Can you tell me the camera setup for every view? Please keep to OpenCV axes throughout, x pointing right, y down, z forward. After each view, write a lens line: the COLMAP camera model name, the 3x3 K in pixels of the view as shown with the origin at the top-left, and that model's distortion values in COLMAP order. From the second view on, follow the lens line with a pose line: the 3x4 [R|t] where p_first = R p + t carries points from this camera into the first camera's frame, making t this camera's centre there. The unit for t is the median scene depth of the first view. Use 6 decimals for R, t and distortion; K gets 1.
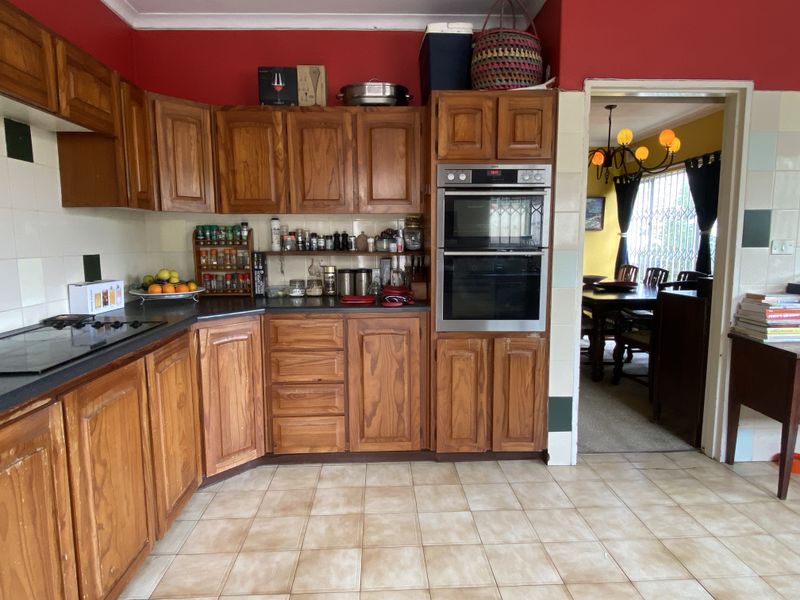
lens RADIAL K [[479.8, 0, 399.0], [0, 479.8, 299.6], [0, 0, 1]] dist [0.045063, -0.047450]
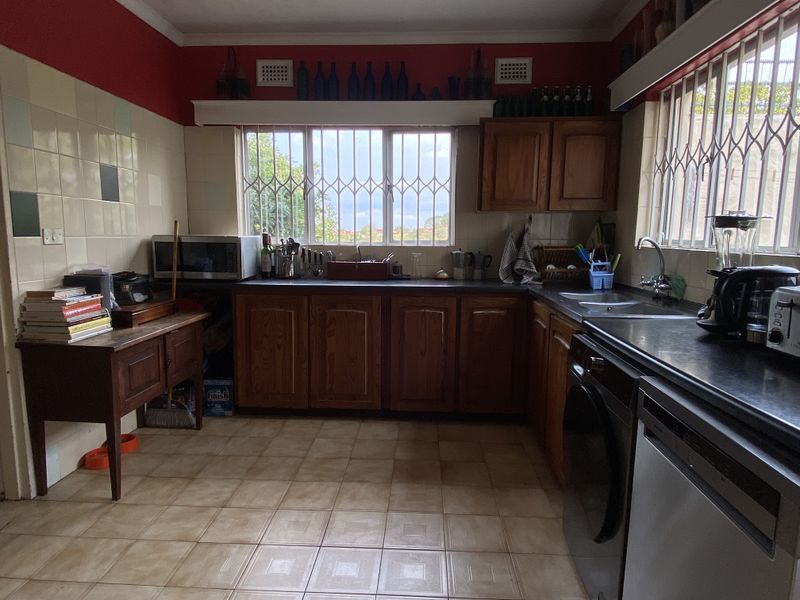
lens RADIAL K [[479.8, 0, 398.1], [0, 479.8, 292.0], [0, 0, 1]] dist [0.045063, -0.047450]
pose [[0.089330, -0.114680, 0.989378, -0.056975], [0.113791, 0.988020, 0.104249, -0.028004], [-0.989481, 0.103269, 0.101310, 0.295149]]
